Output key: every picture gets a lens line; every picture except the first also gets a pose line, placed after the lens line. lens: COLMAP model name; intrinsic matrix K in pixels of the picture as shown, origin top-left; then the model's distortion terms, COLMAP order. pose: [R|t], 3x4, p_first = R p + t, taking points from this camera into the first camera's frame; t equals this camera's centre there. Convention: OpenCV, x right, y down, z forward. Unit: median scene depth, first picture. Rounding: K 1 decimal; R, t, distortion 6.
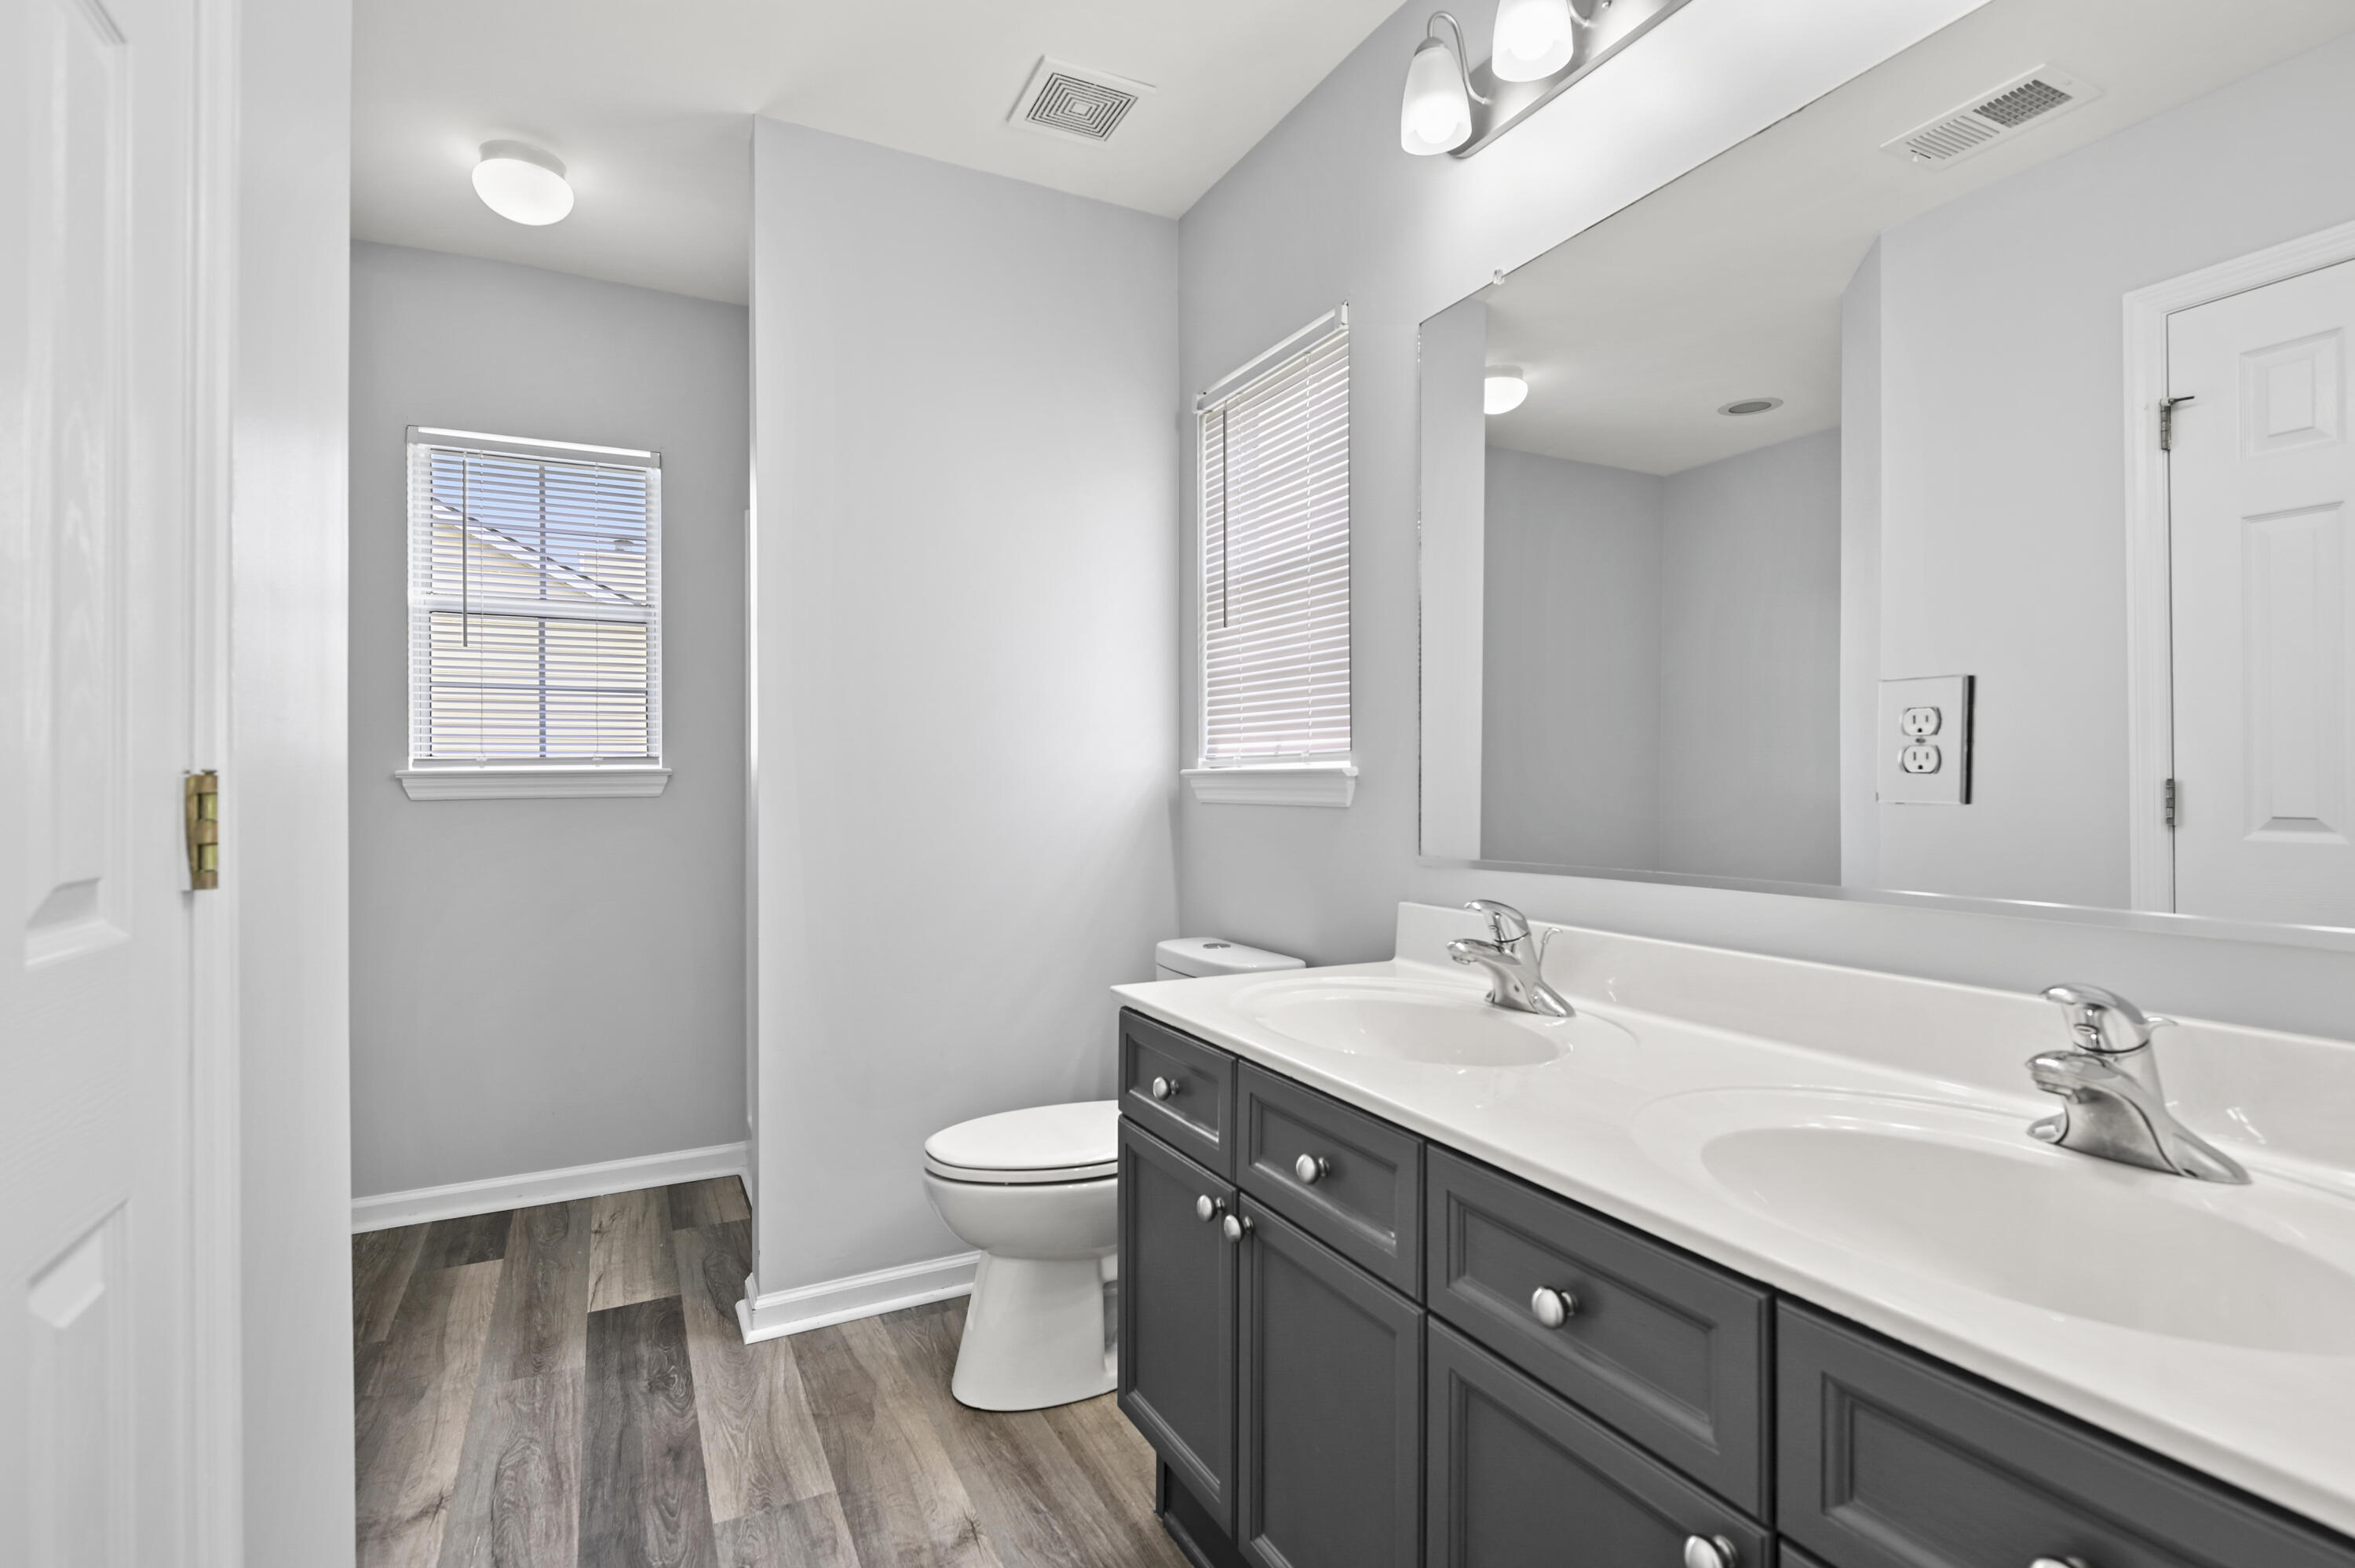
lens RADIAL K [[1089.6, 0, 1173.6], [0, 1089.6, 781.6], [0, 0, 1]] dist [-0.009528, -0.001622]
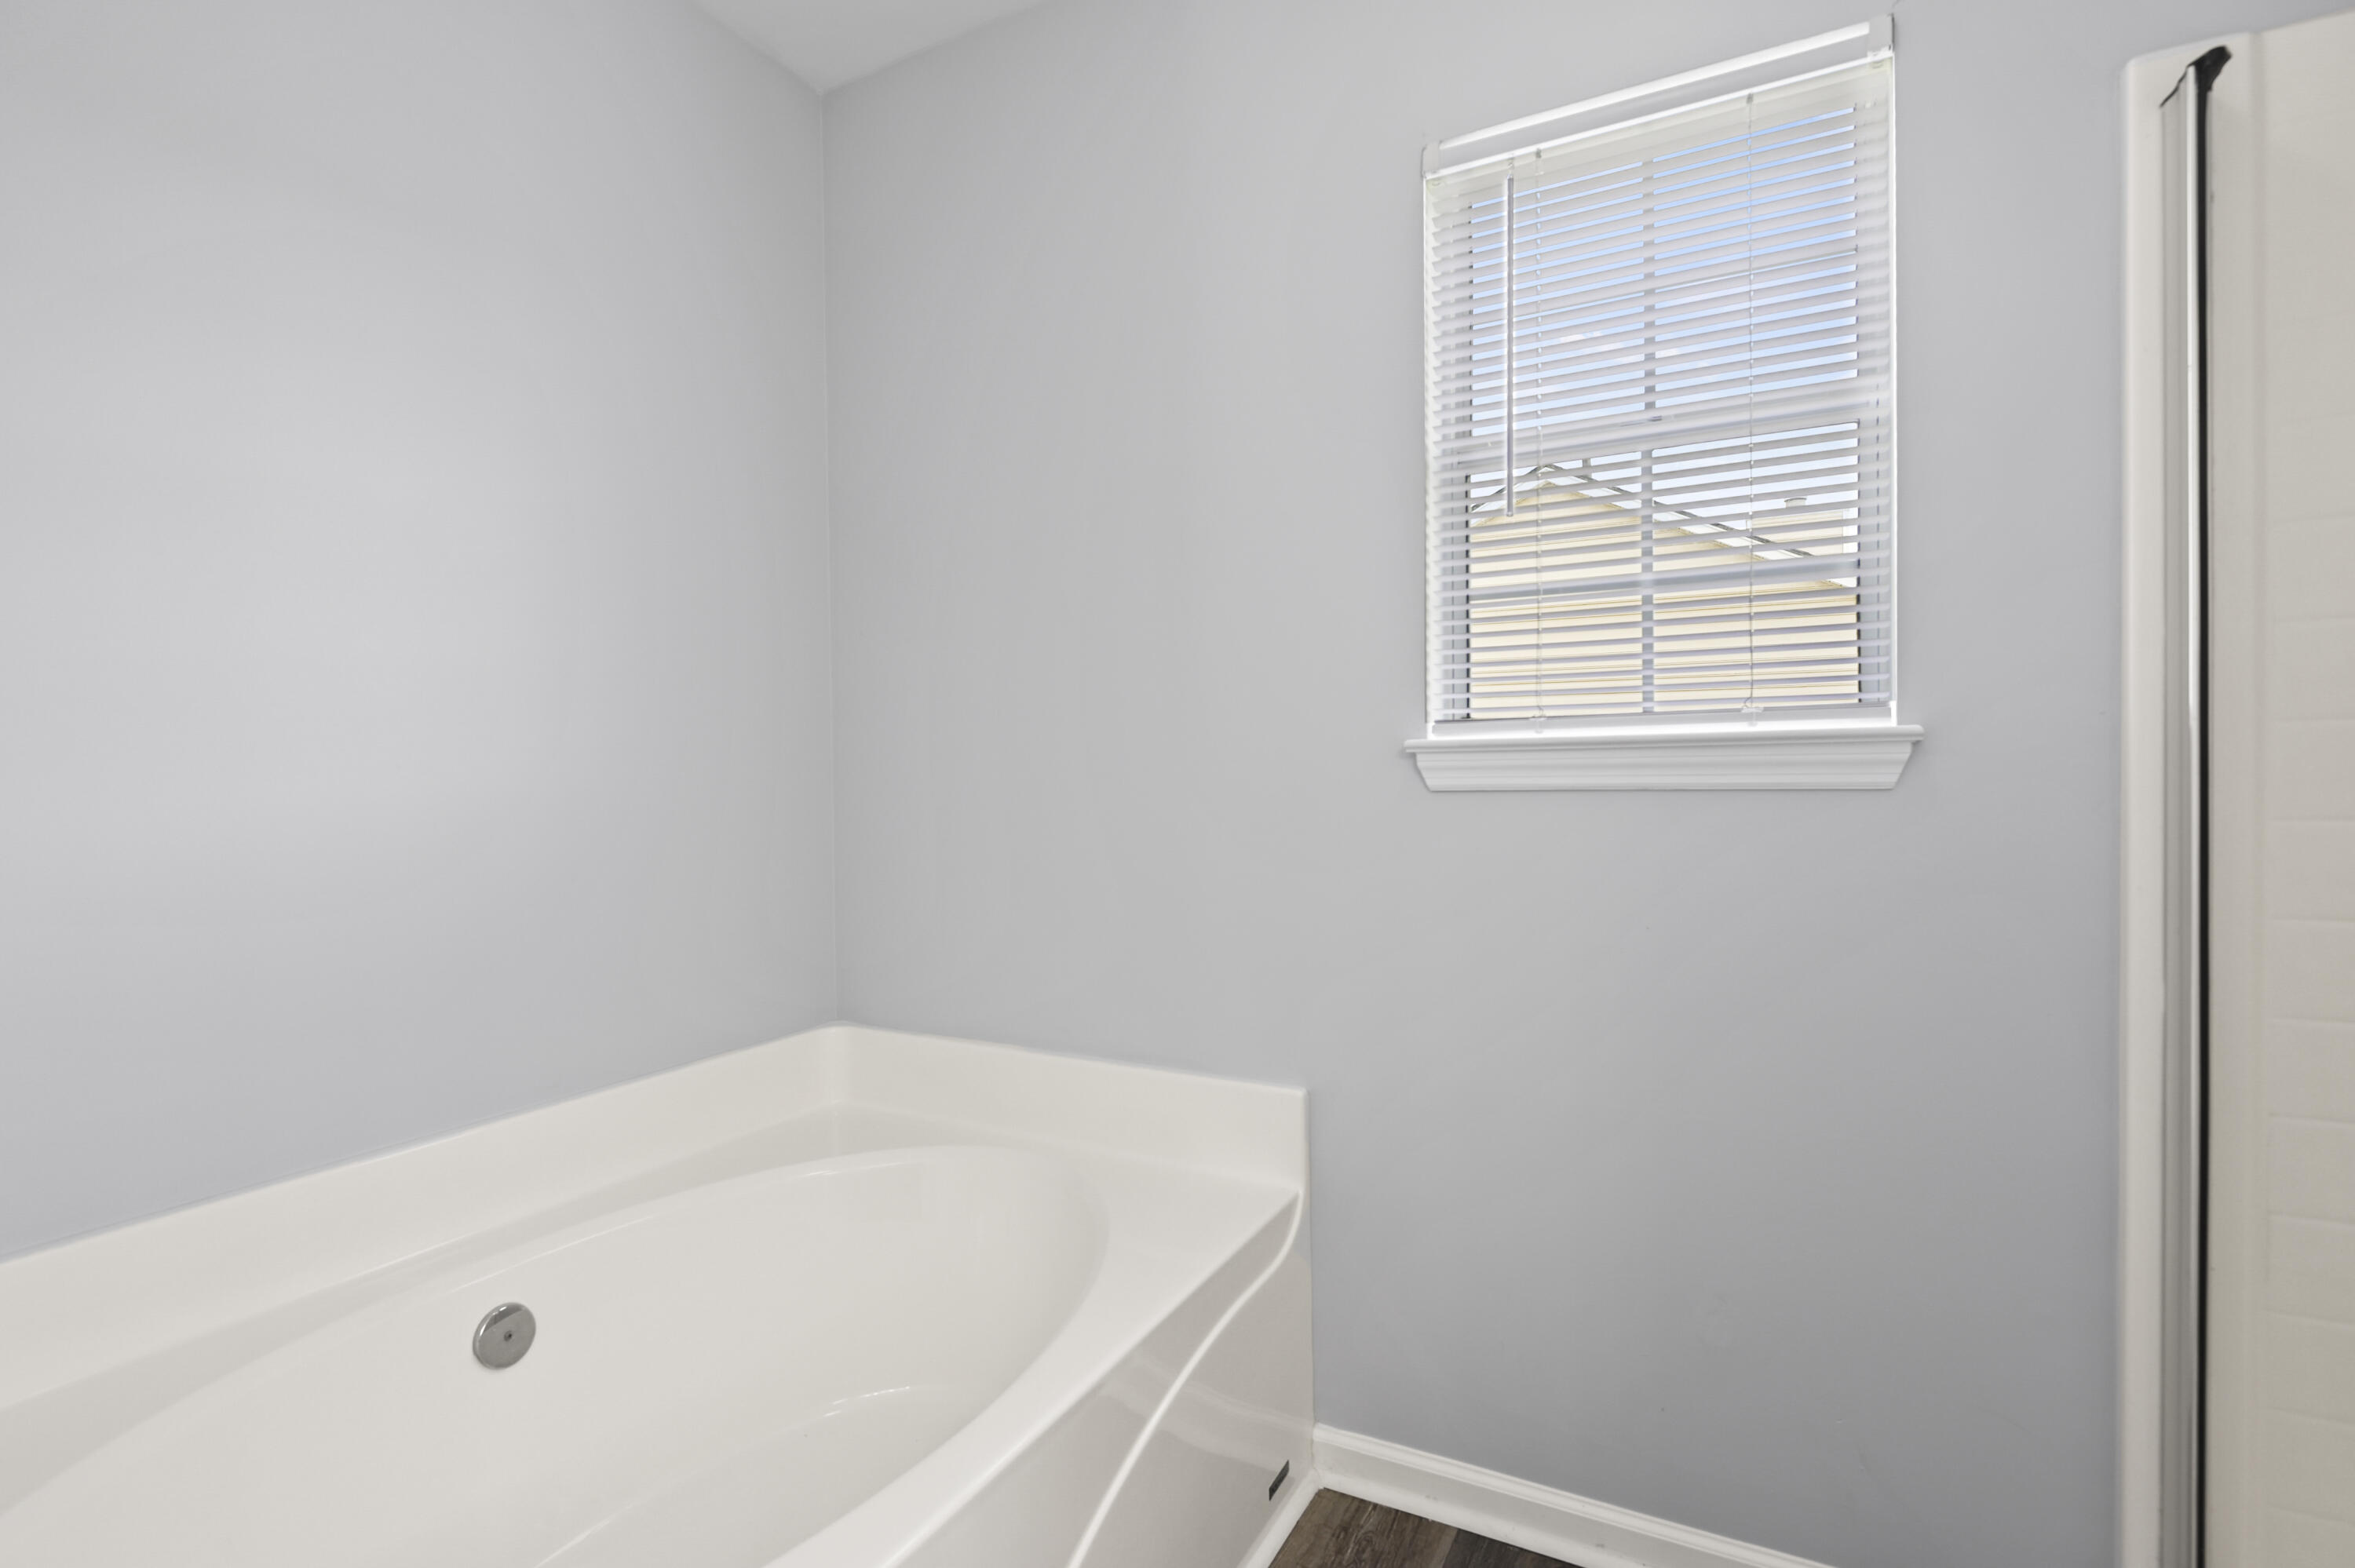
lens RADIAL K [[1089.6, 0, 1174.1], [0, 1089.6, 775.8], [0, 0, 1]] dist [-0.009528, -0.001622]
pose [[0.574769, 0.000635, -0.818315, -0.283254], [-0.001013, 0.999999, 0.000065, 0.008706], [0.818315, 0.000792, 0.574769, 0.512595]]
